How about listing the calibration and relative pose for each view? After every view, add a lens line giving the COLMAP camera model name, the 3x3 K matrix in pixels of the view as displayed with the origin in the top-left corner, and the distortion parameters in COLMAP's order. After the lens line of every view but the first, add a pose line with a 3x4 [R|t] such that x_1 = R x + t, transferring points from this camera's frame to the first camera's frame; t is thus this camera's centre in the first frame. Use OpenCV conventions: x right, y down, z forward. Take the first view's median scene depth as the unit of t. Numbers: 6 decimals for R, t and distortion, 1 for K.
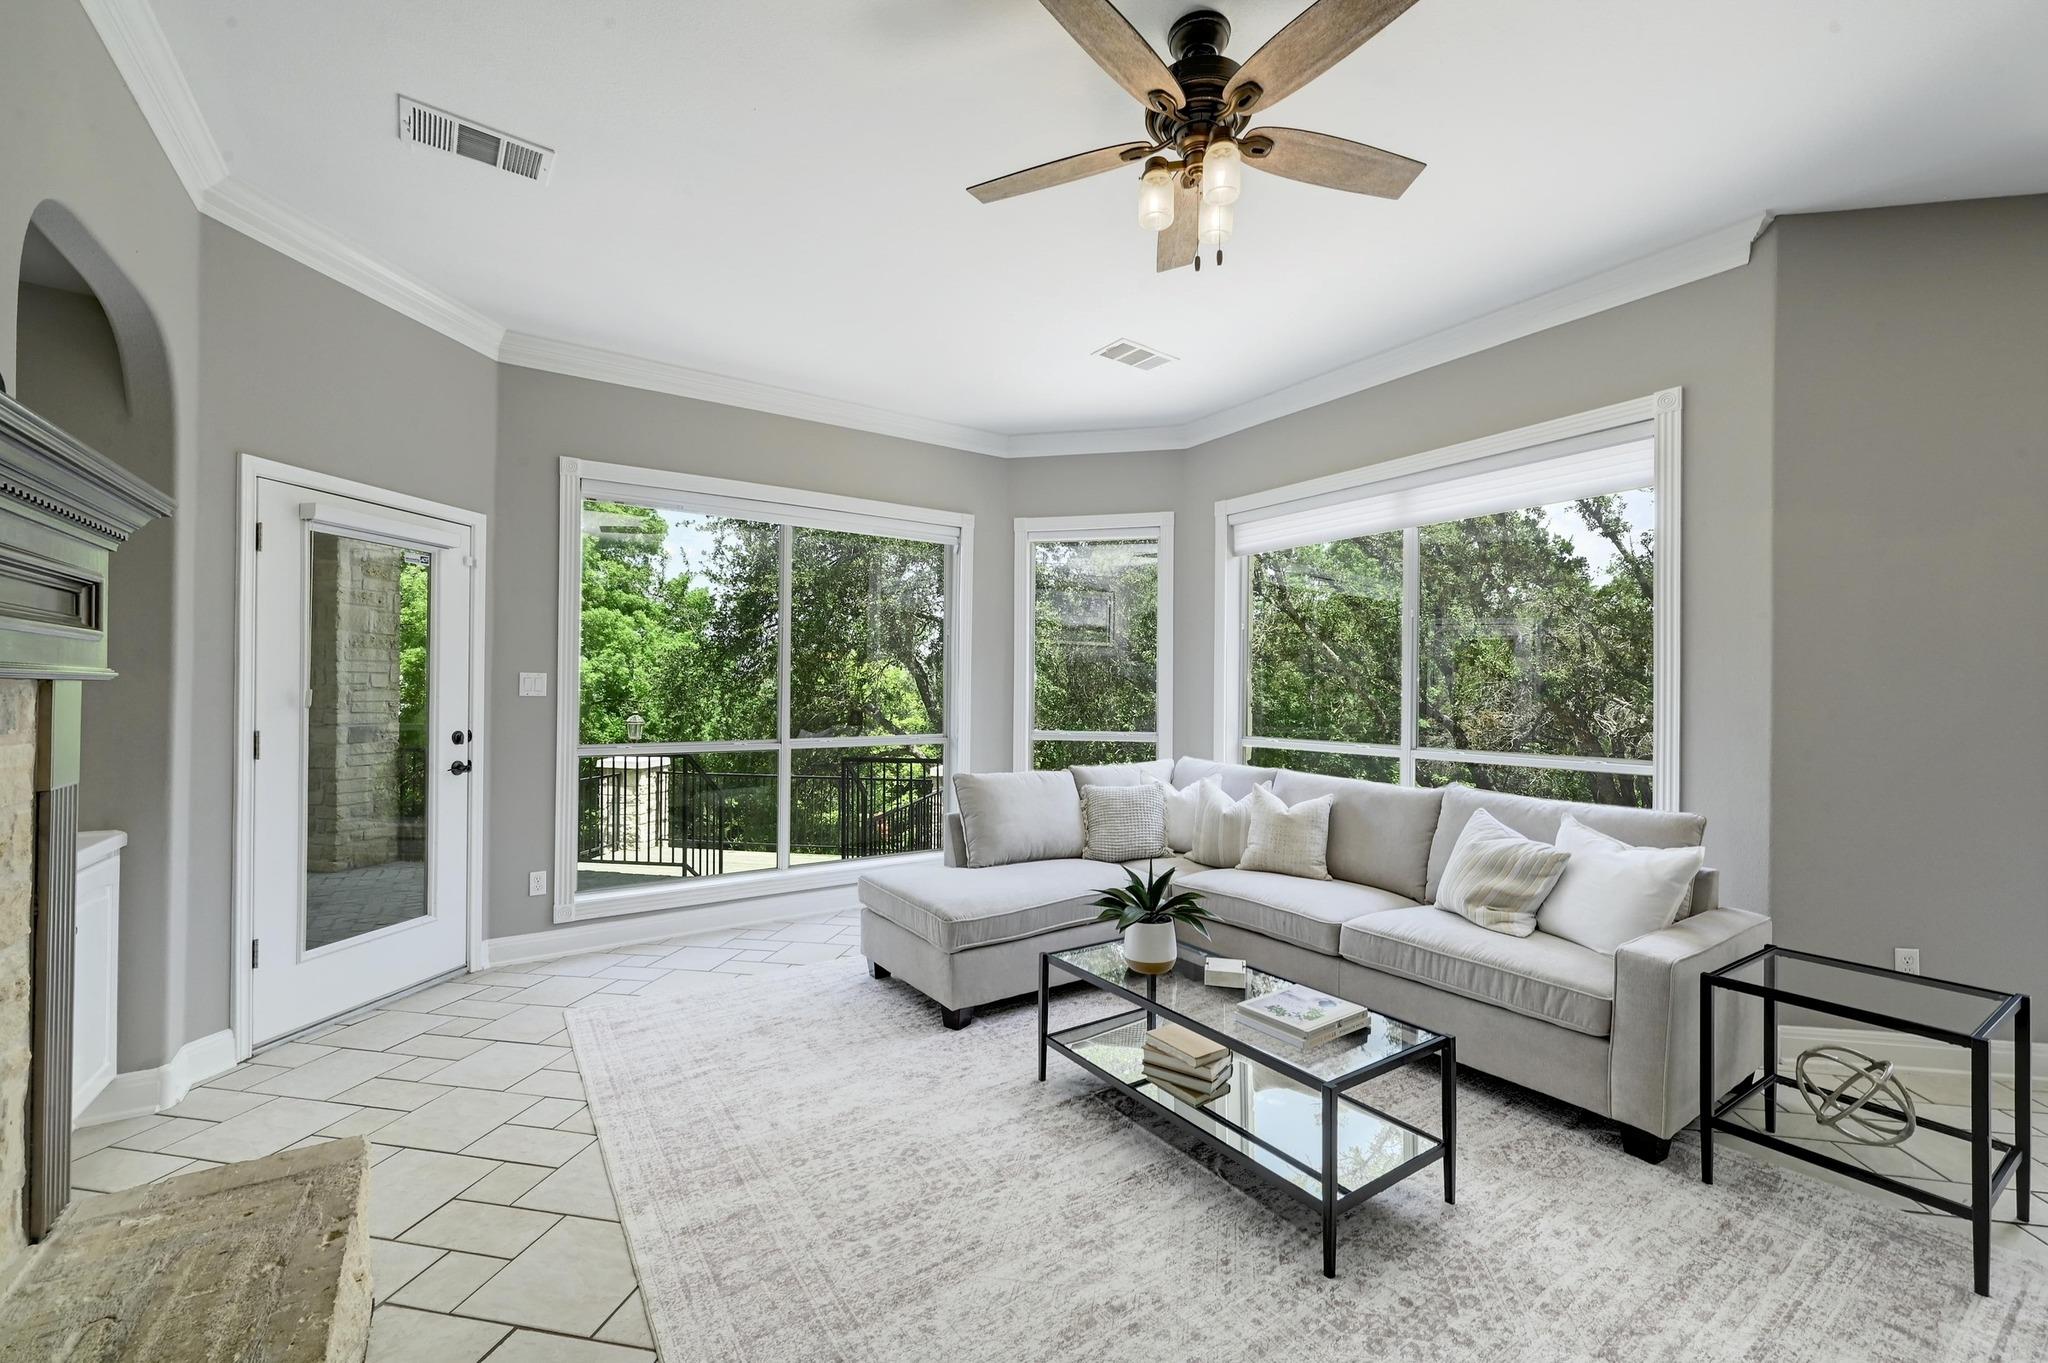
lens RADIAL K [[829.9, 0, 1024.0], [0, 829.9, 681.5], [0, 0, 1]] dist [-0.002176, -0.000300]
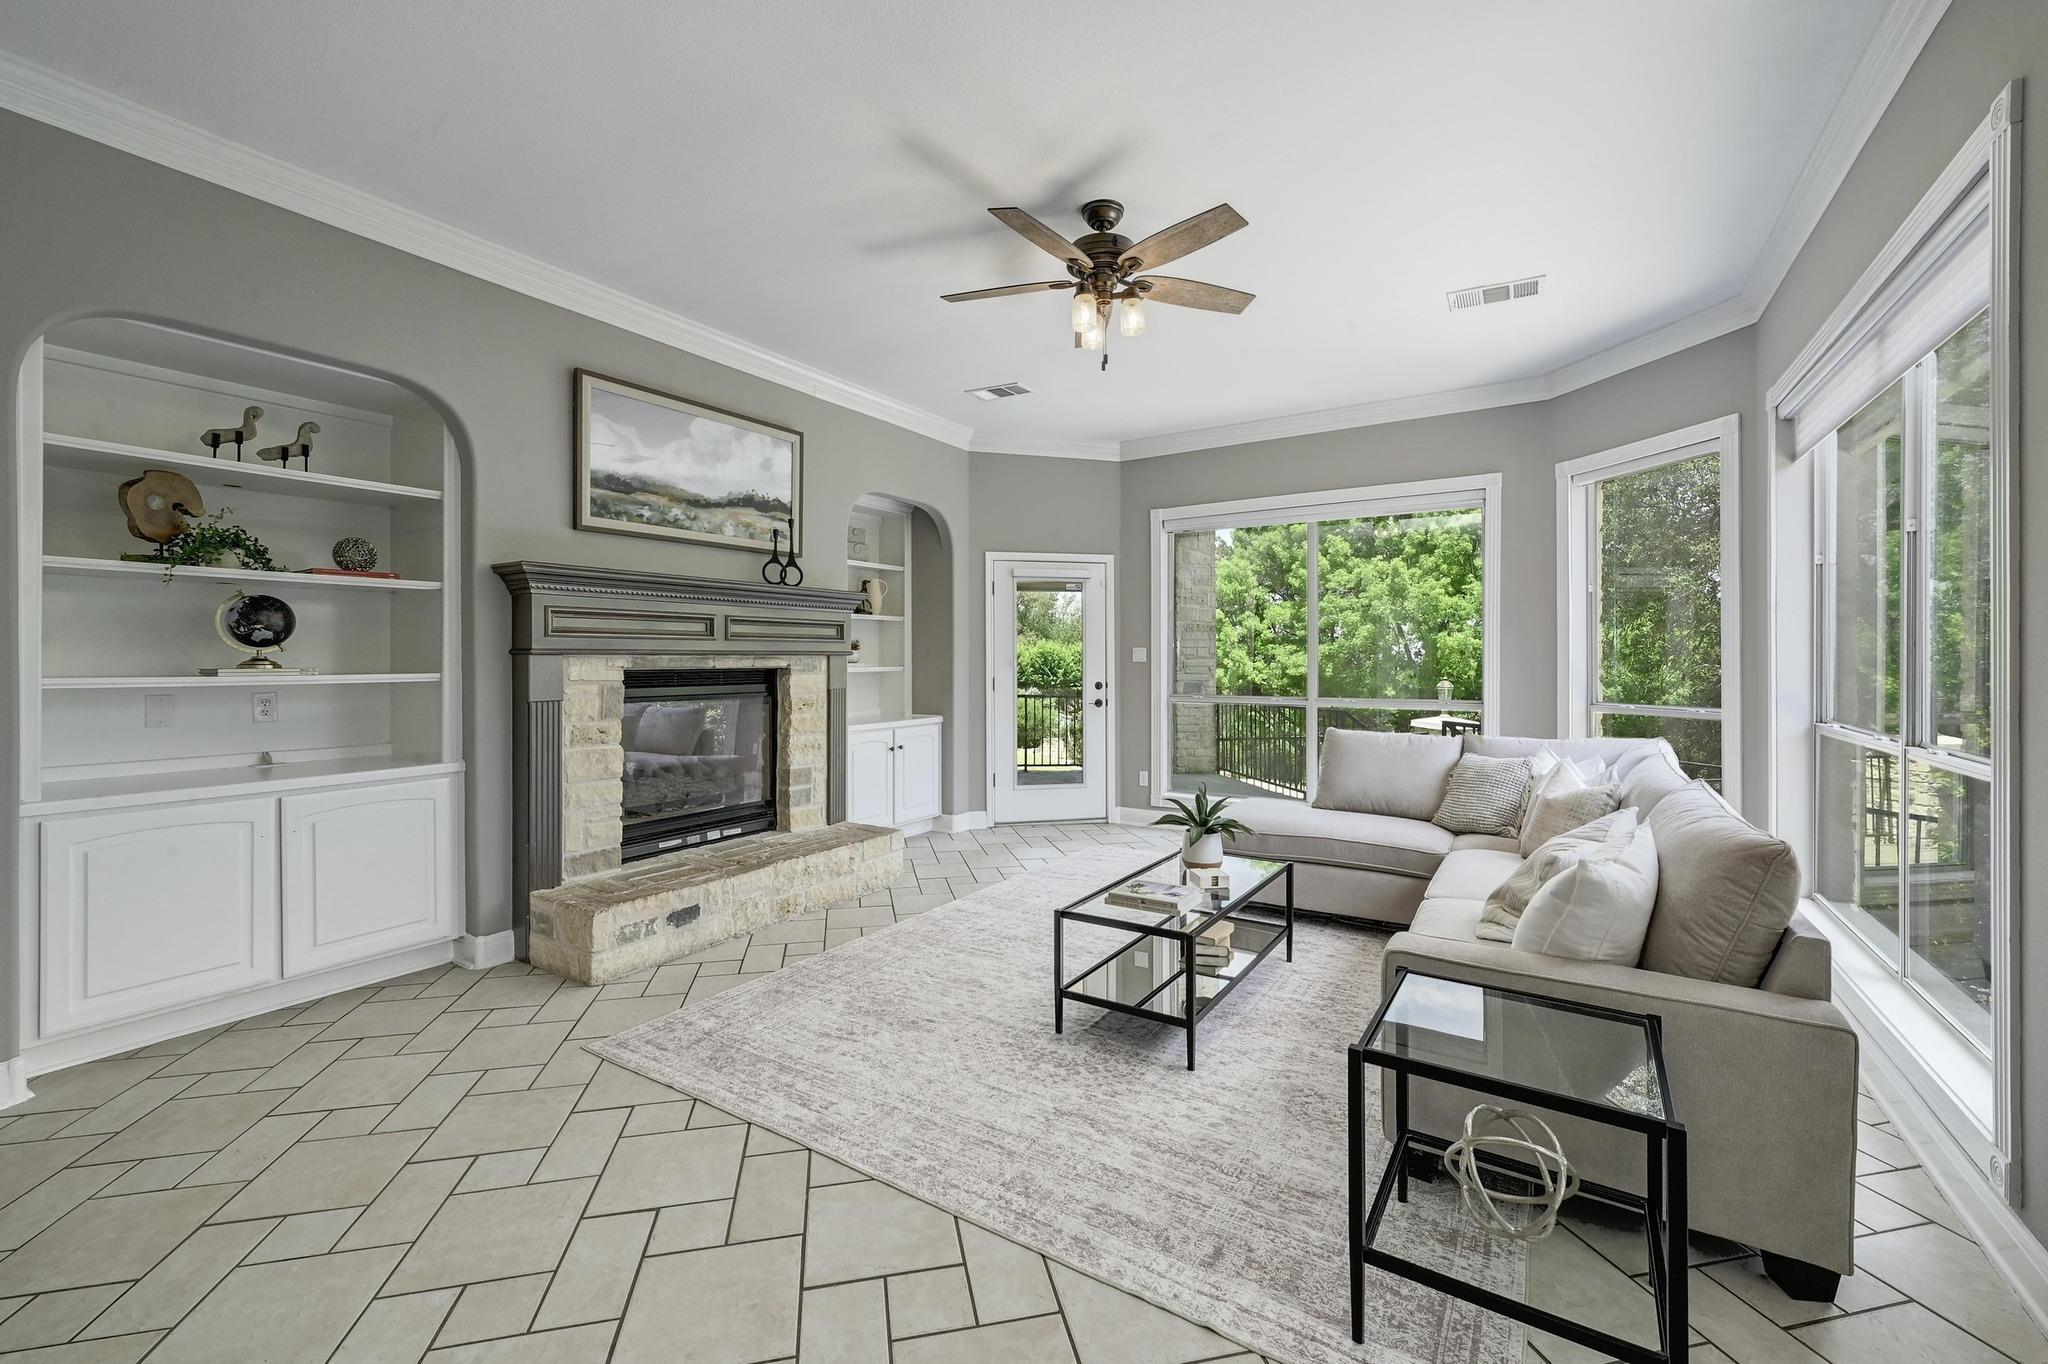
lens RADIAL K [[827.5, 0, 1024.2], [0, 827.5, 653.9], [0, 0, 1]] dist [0.000395, 0.000033]
pose [[0.396518, -0.013007, -0.917935, 0.848465], [0.014063, 0.999868, -0.008093, 0.012518], [0.917919, -0.009700, 0.396649, 0.162843]]
